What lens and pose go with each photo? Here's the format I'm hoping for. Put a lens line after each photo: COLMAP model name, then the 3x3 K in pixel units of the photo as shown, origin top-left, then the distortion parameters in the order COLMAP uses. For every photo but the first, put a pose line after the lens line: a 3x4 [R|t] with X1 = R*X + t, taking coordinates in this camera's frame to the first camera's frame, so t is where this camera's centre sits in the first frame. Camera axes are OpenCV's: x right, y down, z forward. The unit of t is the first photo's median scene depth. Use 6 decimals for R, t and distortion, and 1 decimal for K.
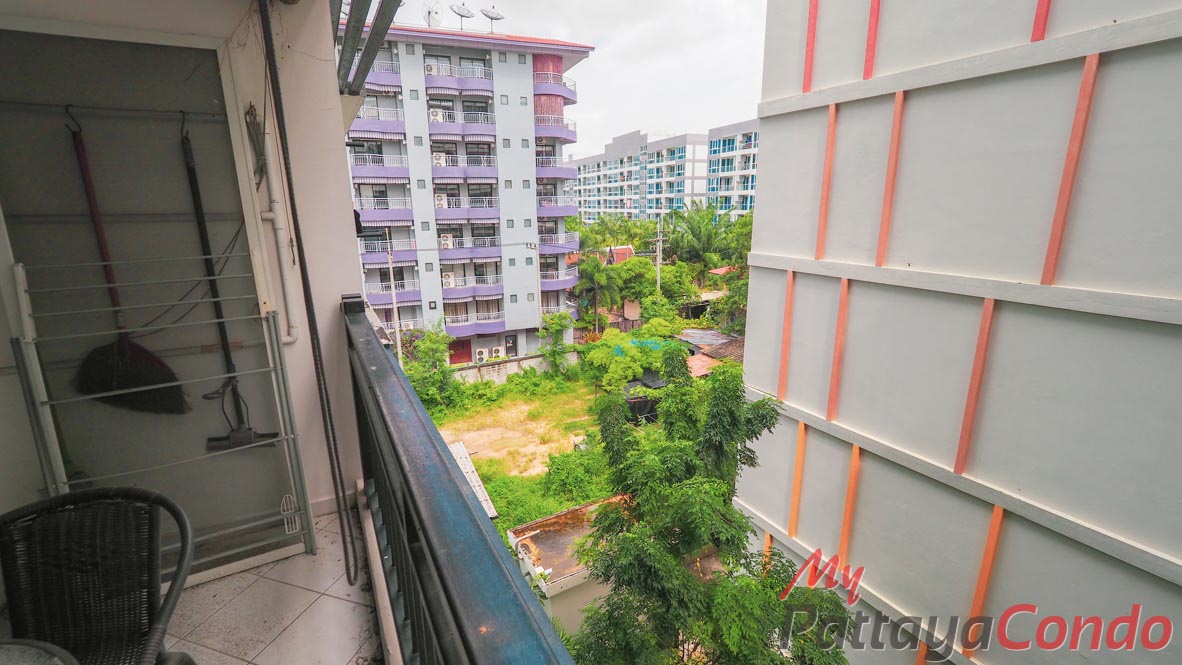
lens RADIAL K [[499.3, 0, 586.4], [0, 499.3, 330.4], [0, 0, 1]] dist [-0.006888, -0.000872]
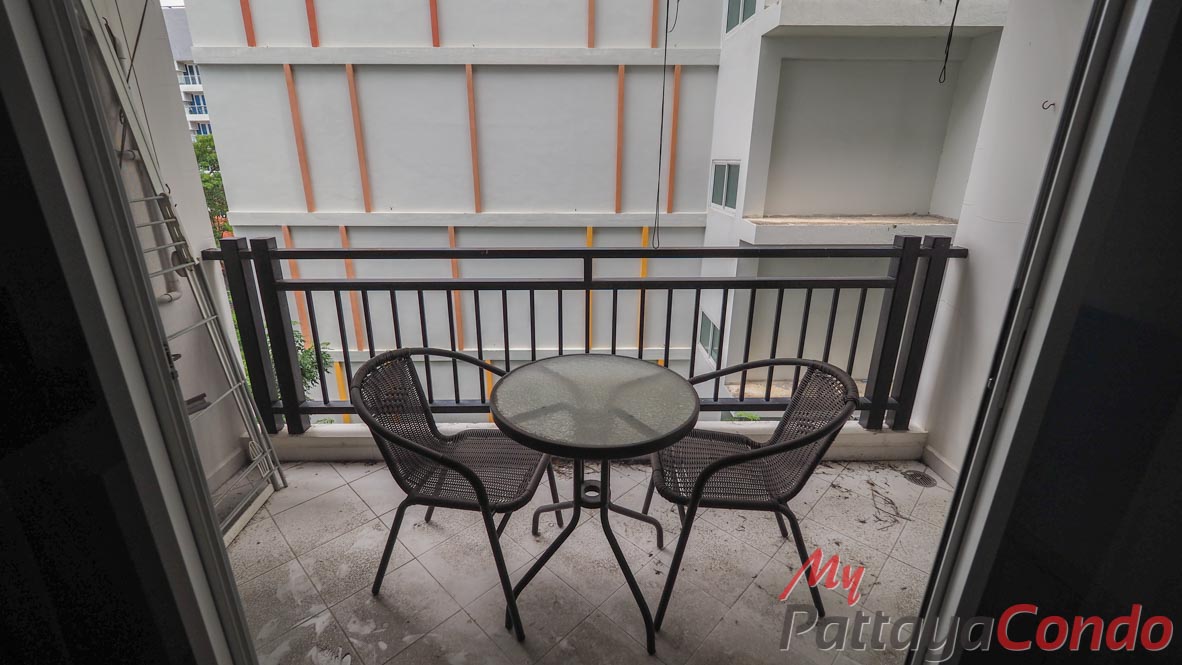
lens RADIAL K [[499.3, 0, 586.5], [0, 499.3, 324.9], [0, 0, 1]] dist [-0.006888, -0.000872]
pose [[0.457403, -0.271526, 0.846792, -0.284365], [0.211035, 0.958185, 0.193251, 0.011277], [-0.863856, 0.090309, 0.495578, -0.034146]]
